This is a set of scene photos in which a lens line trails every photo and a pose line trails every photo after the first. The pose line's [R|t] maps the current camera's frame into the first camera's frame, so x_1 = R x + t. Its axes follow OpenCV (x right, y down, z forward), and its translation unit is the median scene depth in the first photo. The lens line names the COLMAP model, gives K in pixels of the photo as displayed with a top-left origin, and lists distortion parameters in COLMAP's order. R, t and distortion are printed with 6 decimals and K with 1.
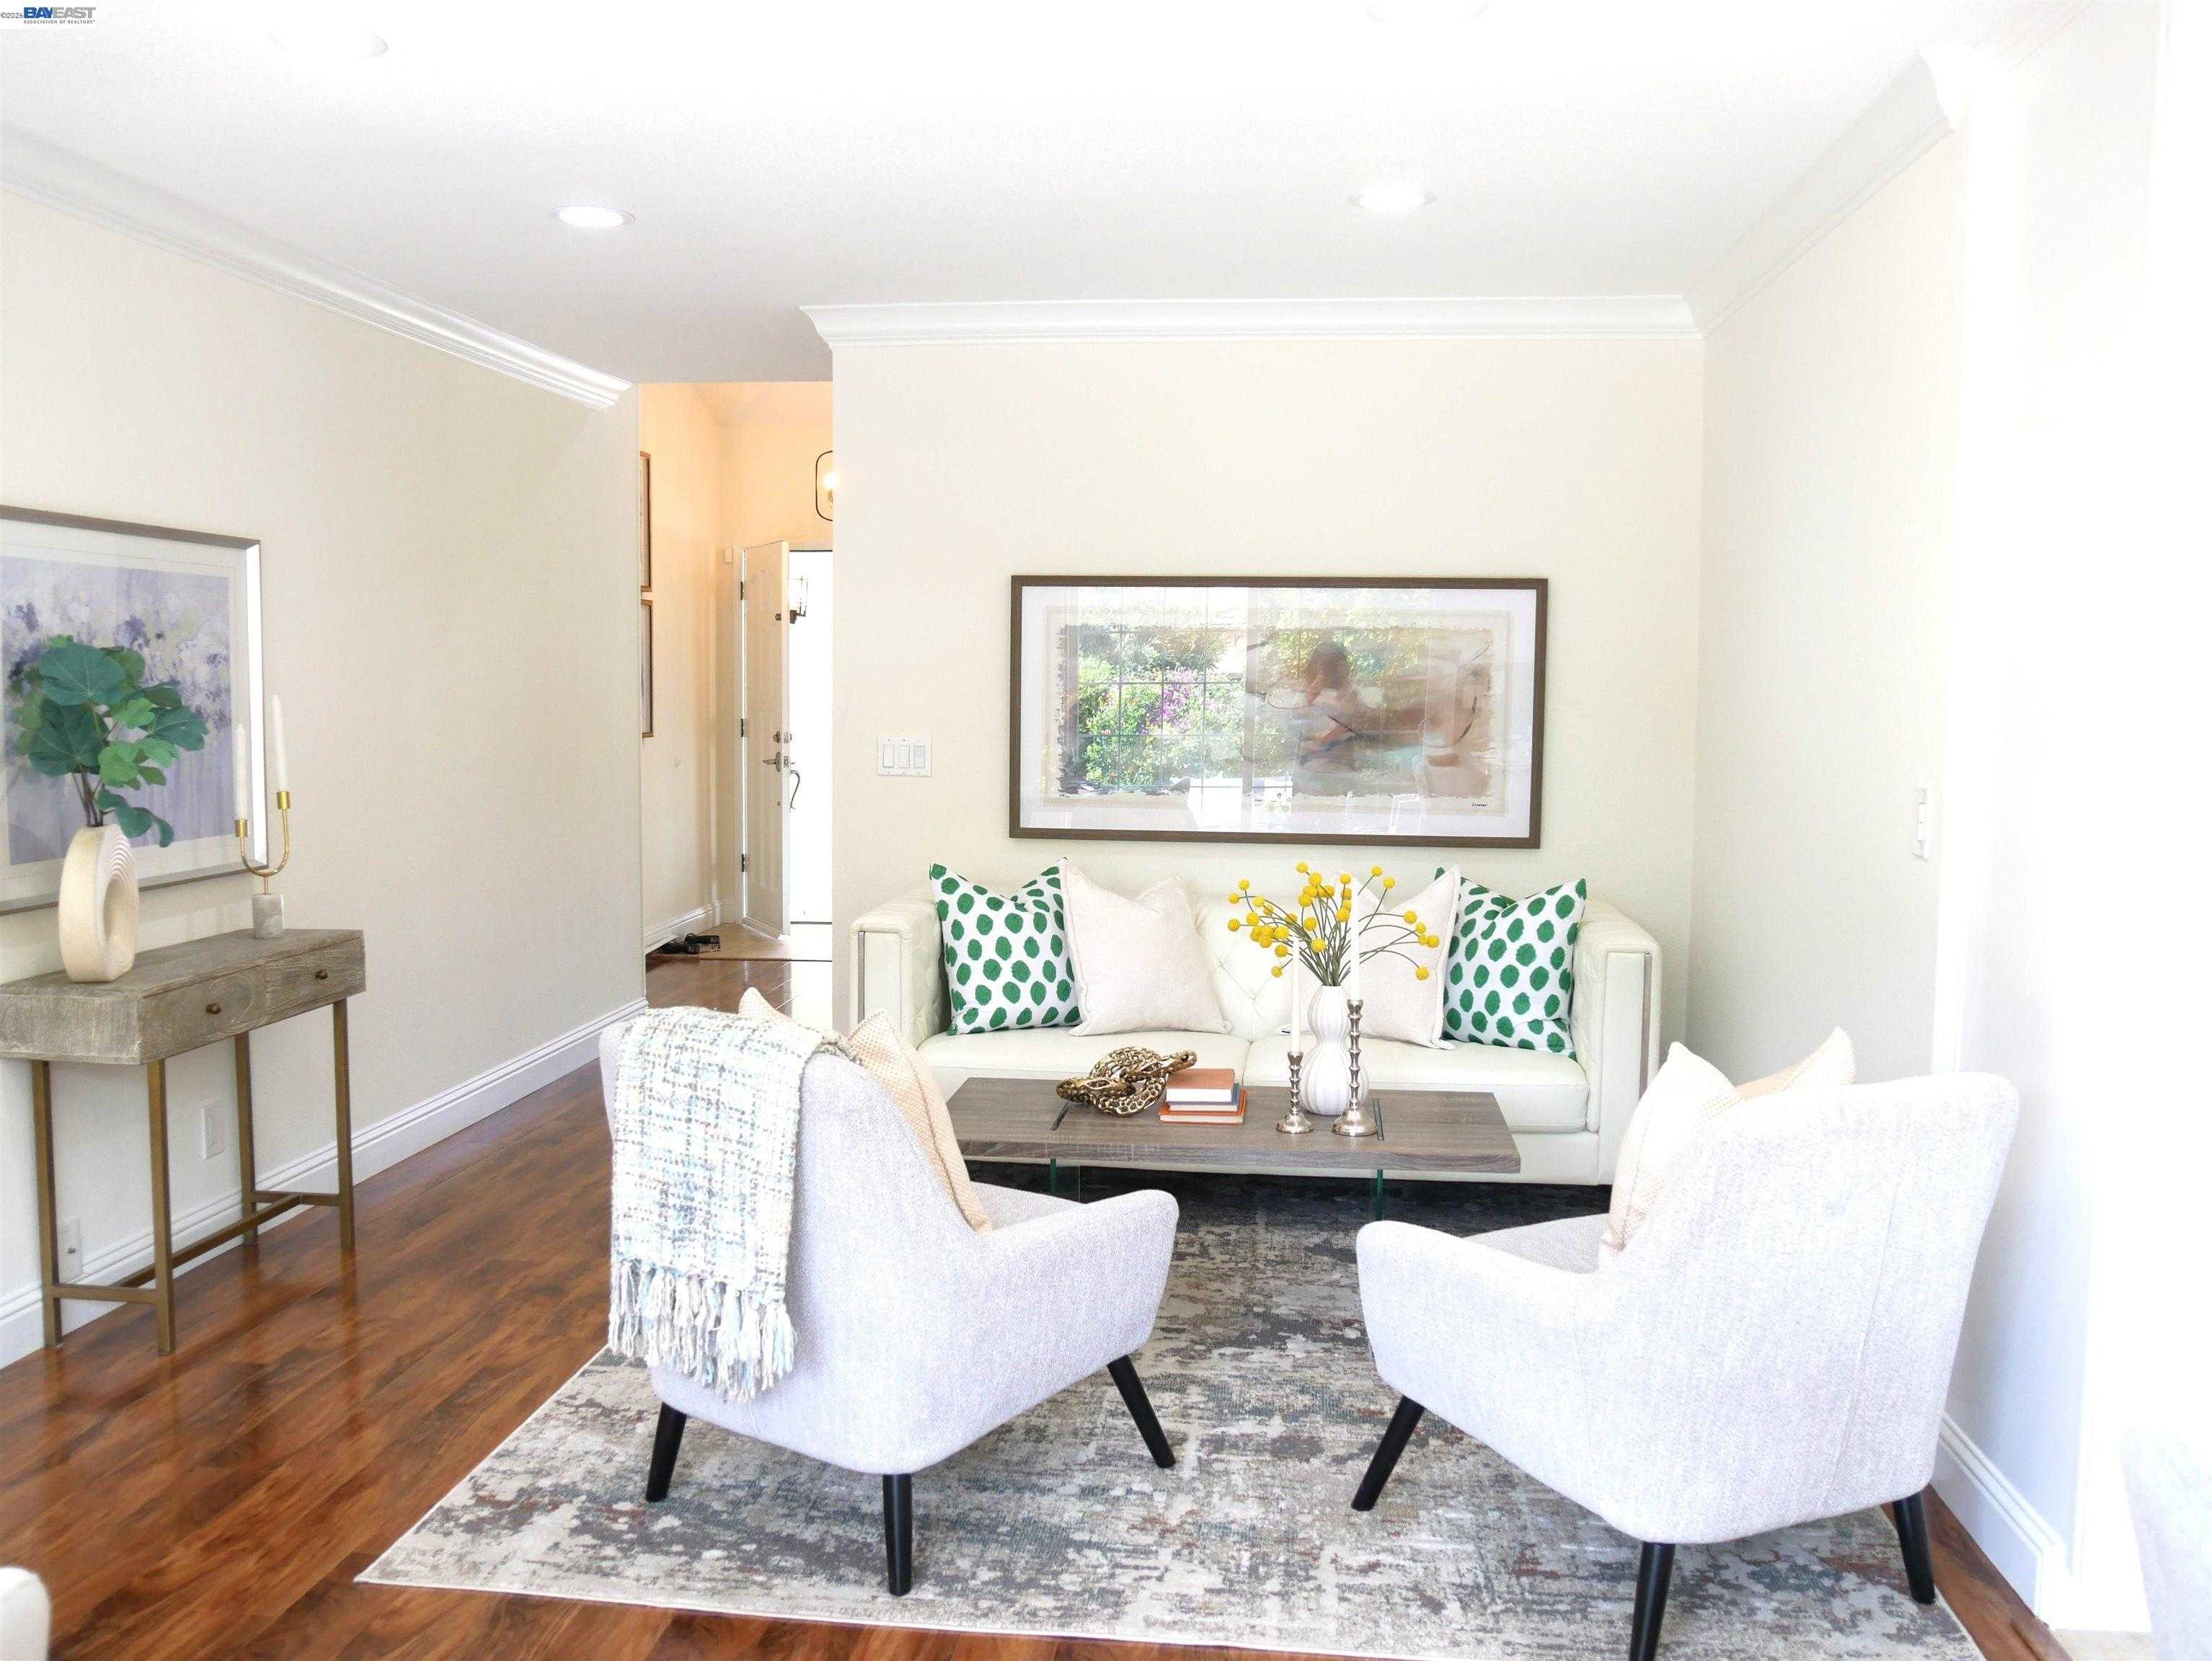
lens RADIAL K [[1849.5, 0, 1148.4], [0, 1849.5, 830.9], [0, 0, 1]] dist [-0.060752, 0.003103]
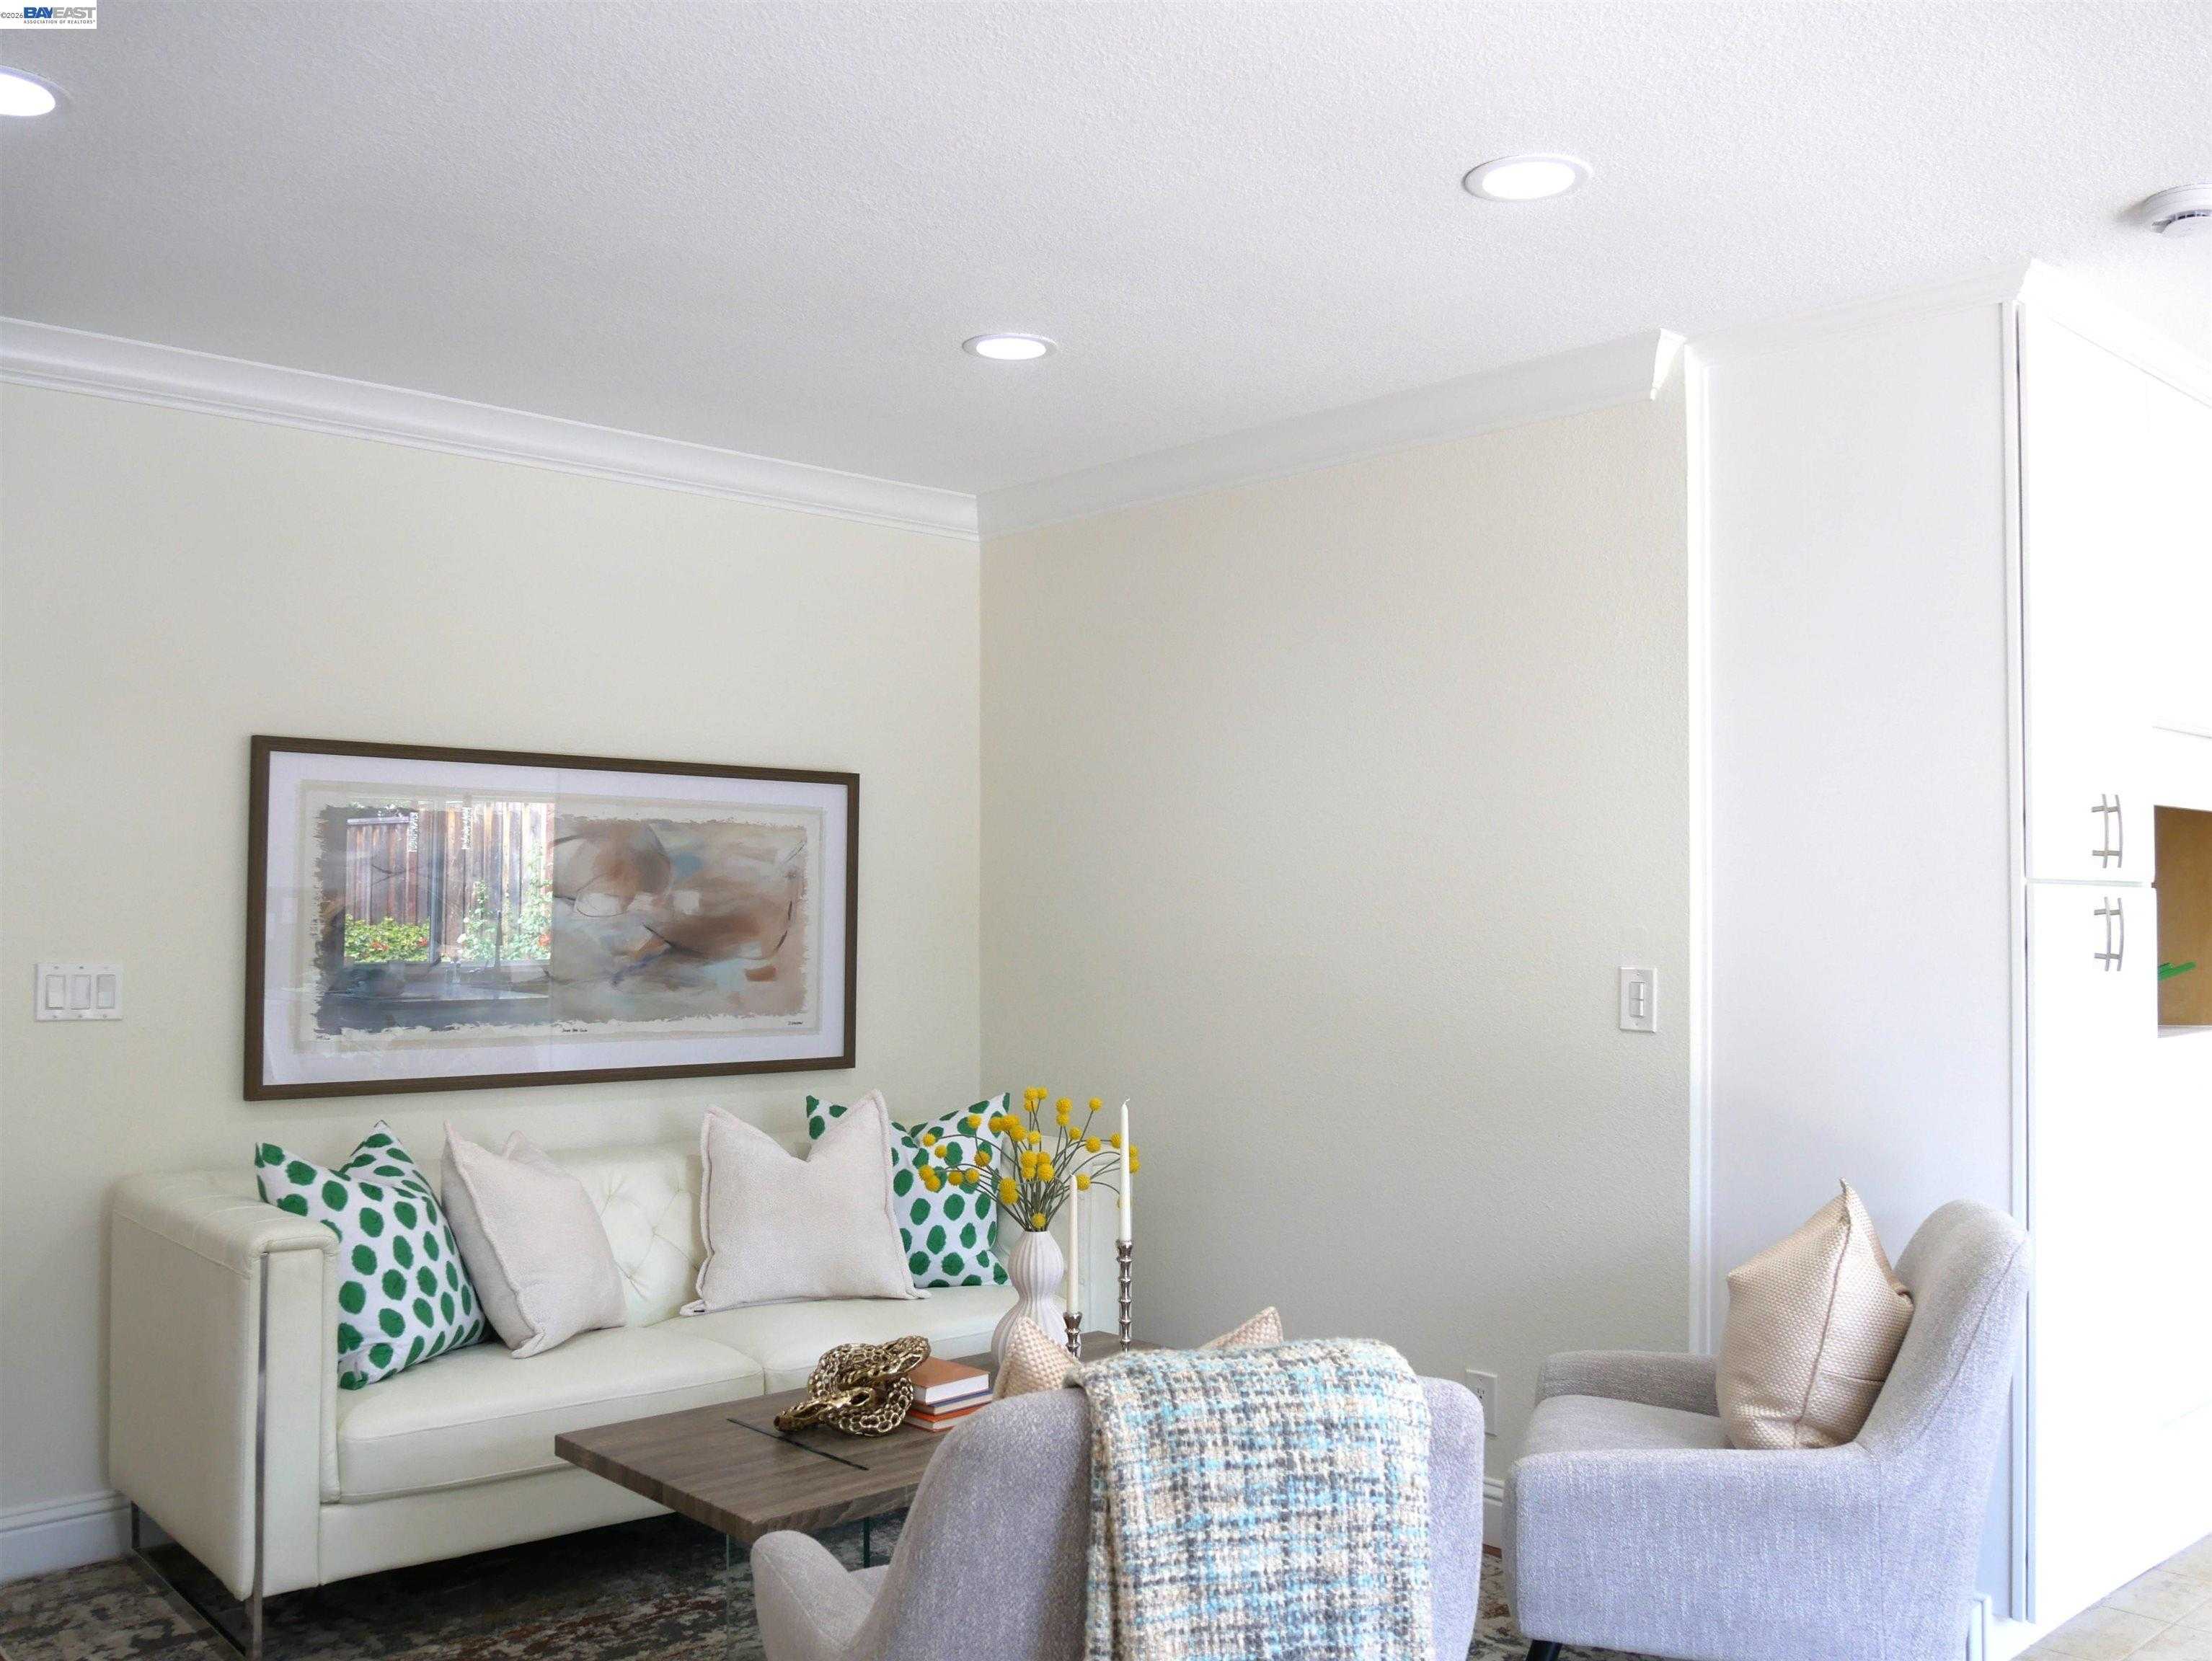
lens RADIAL K [[1849.5, 0, 1148.4], [0, 1849.5, 830.9], [0, 0, 1]] dist [-0.060752, 0.003103]
pose [[0.676794, 0.025979, 0.735714, -0.365107], [0.062140, 0.993795, -0.092255, -0.013581], [-0.733546, 0.108155, 0.670979, 0.270181]]
